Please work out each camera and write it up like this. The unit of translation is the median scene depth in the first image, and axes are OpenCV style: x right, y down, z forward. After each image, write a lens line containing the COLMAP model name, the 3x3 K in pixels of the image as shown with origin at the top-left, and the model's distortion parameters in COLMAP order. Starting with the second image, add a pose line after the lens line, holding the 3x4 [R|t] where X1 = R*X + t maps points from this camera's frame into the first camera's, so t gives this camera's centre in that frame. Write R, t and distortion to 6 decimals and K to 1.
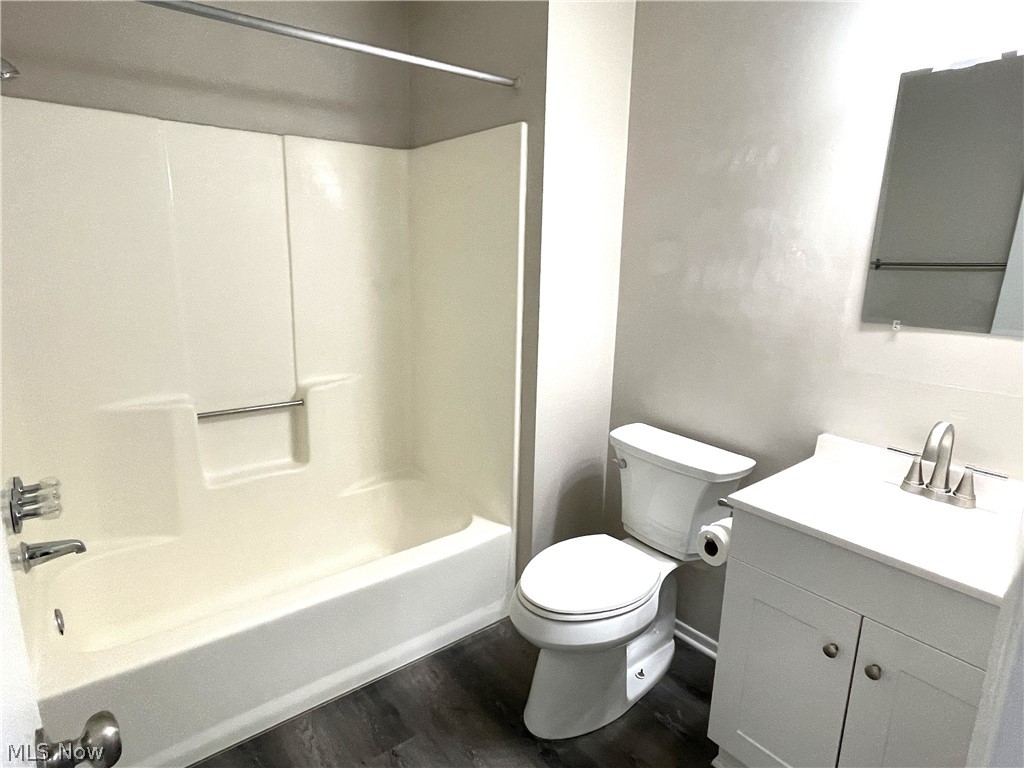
lens RADIAL K [[568.9, 0, 507.5], [0, 568.9, 379.3], [0, 0, 1]] dist [-0.004643, 0.002458]
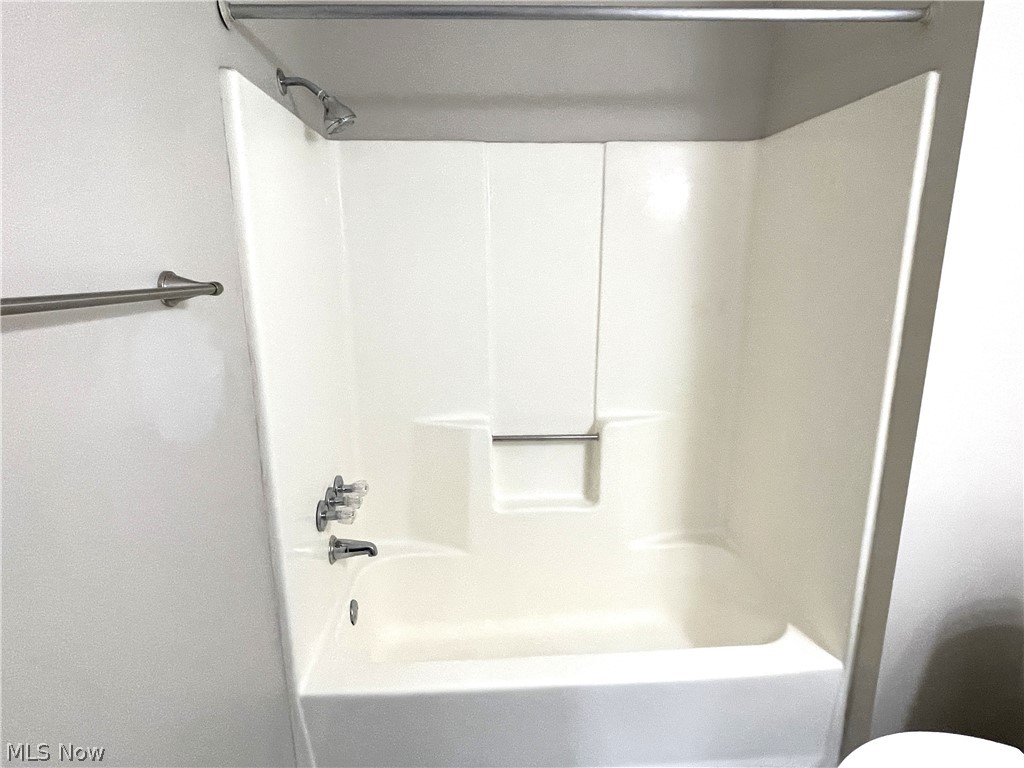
lens RADIAL K [[568.9, 0, 516.0], [0, 568.9, 381.3], [0, 0, 1]] dist [-0.004643, 0.002458]
pose [[0.820704, 0.100853, -0.562382, 0.039645], [-0.102794, 0.994300, 0.028299, -0.072784], [0.562030, 0.034584, 0.826393, 0.217552]]
